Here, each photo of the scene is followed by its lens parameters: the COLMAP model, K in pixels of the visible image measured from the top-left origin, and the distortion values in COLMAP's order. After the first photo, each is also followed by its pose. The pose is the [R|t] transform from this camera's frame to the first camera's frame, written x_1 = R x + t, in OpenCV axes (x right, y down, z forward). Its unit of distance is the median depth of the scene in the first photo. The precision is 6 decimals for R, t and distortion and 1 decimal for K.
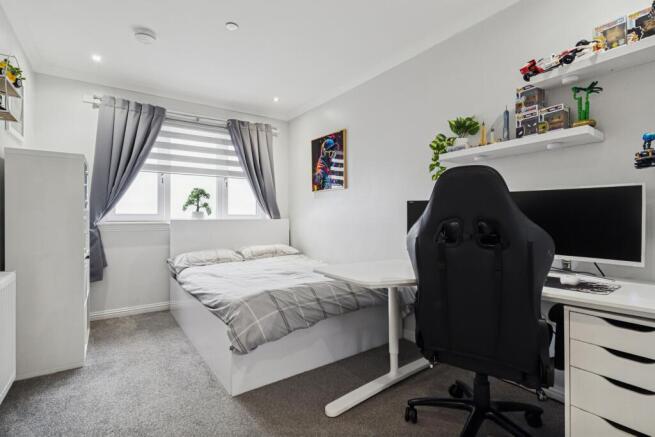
lens RADIAL K [[310.8, 0, 326.2], [0, 310.8, 217.0], [0, 0, 1]] dist [0.000474, -0.000070]
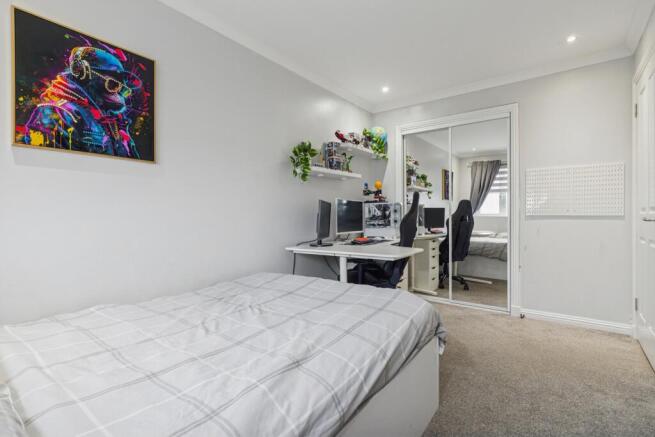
lens RADIAL K [[310.8, 0, 326.2], [0, 310.8, 217.0], [0, 0, 1]] dist [0.000474, -0.000070]
pose [[-0.291444, -0.001856, 0.956586, -0.538868], [0.002427, 0.999993, 0.002680, 0.005586], [-0.956585, 0.003103, -0.291438, 0.794210]]
